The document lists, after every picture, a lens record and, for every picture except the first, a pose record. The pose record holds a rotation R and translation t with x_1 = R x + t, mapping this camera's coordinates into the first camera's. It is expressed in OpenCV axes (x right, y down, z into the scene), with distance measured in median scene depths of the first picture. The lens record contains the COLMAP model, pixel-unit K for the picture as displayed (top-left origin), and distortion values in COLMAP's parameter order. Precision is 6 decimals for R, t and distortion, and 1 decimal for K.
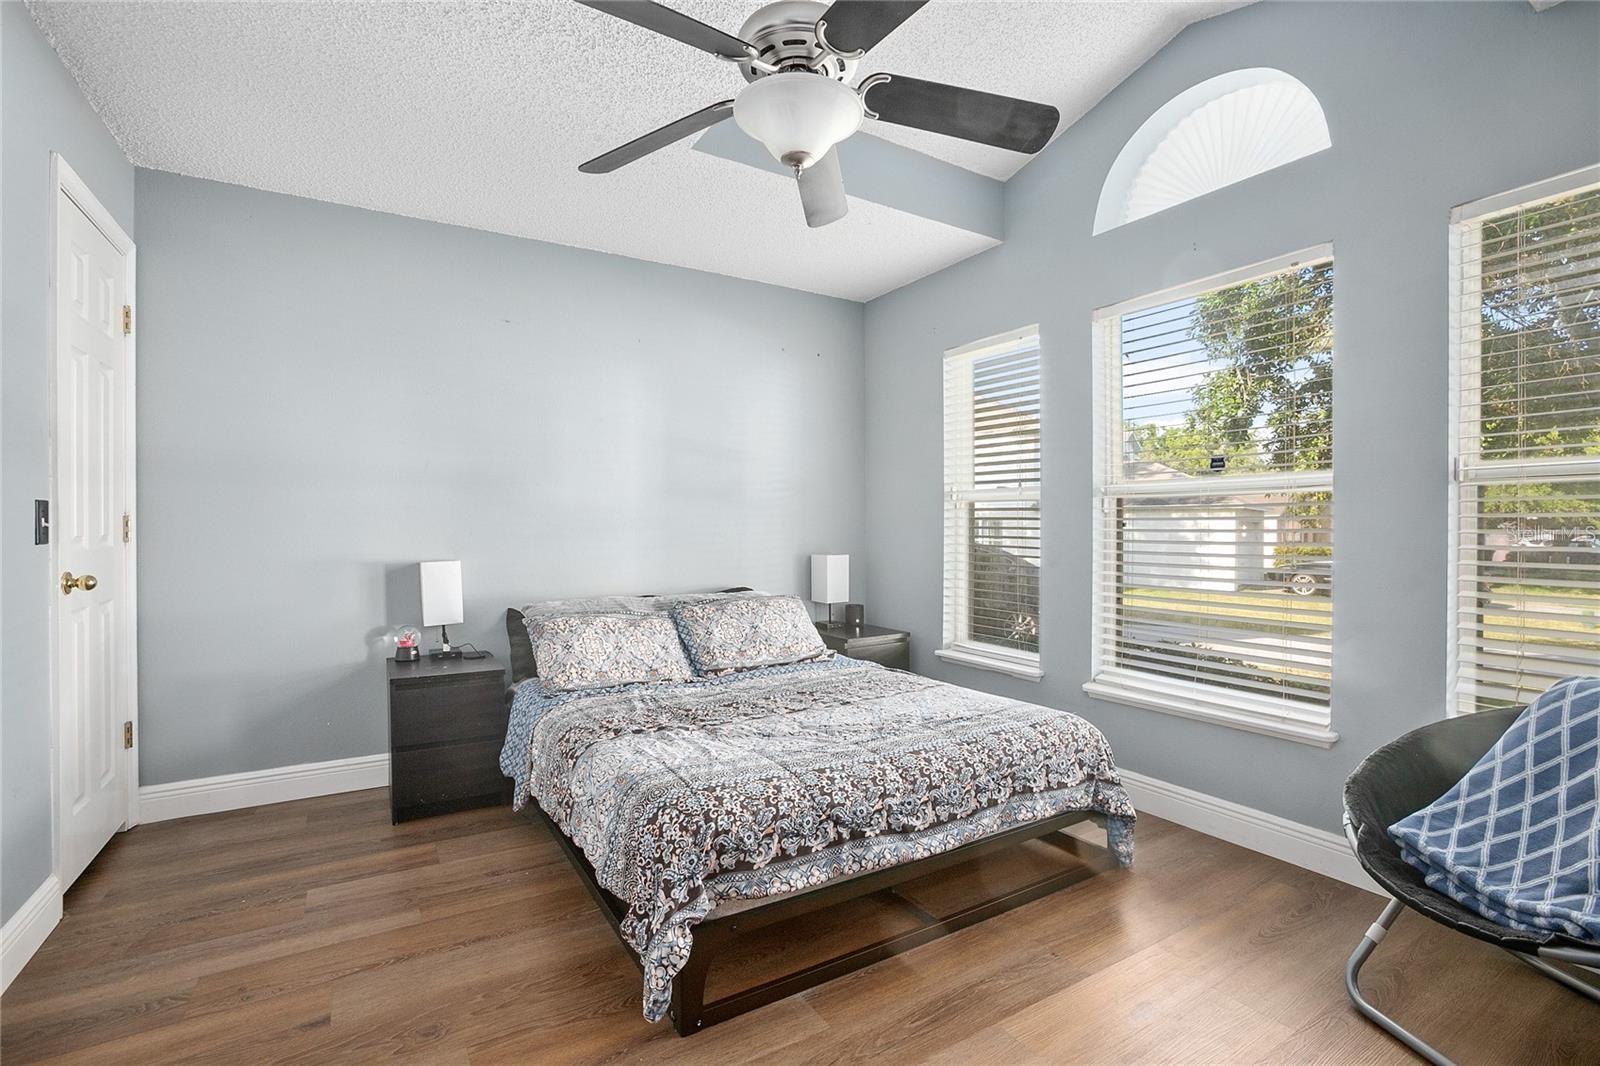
lens RADIAL K [[727.9, 0, 795.8], [0, 727.9, 528.8], [0, 0, 1]] dist [-0.044122, 0.002408]
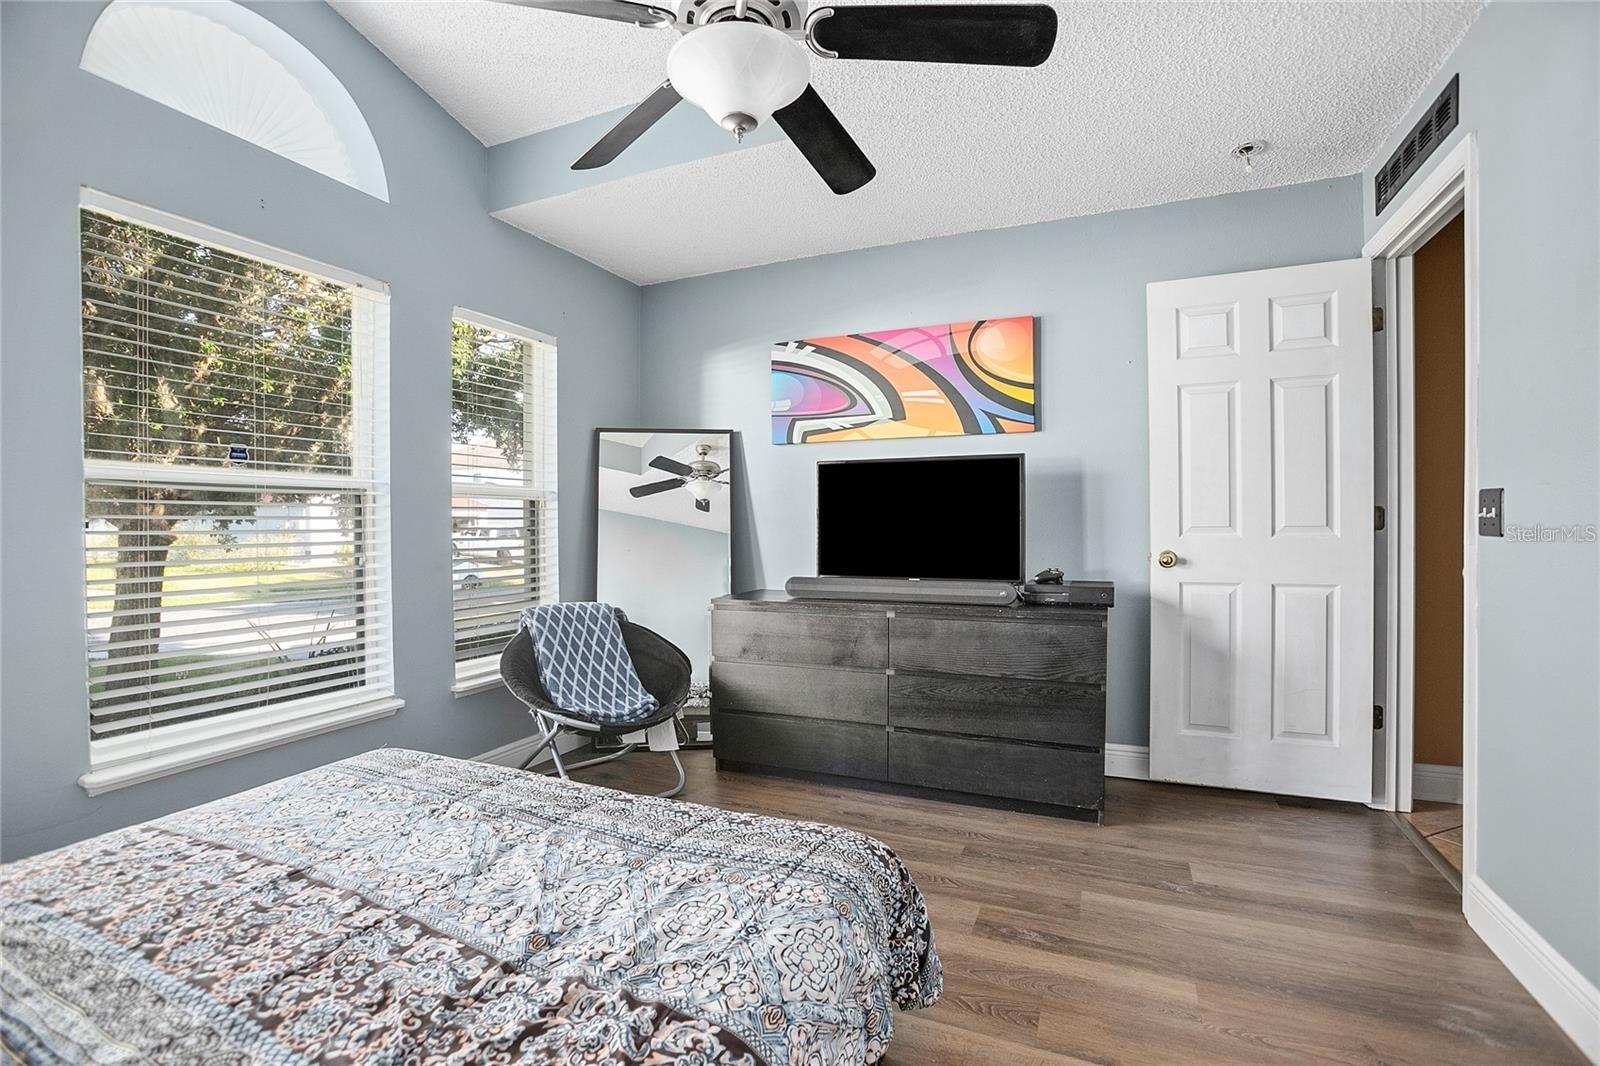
lens RADIAL K [[727.9, 0, 796.1], [0, 727.9, 532.3], [0, 0, 1]] dist [-0.044122, 0.002408]
pose [[-0.565091, -0.005052, 0.825013, -0.588952], [0.012002, 0.999825, 0.014343, -0.000526], [-0.824941, 0.018007, -0.564931, 1.095999]]
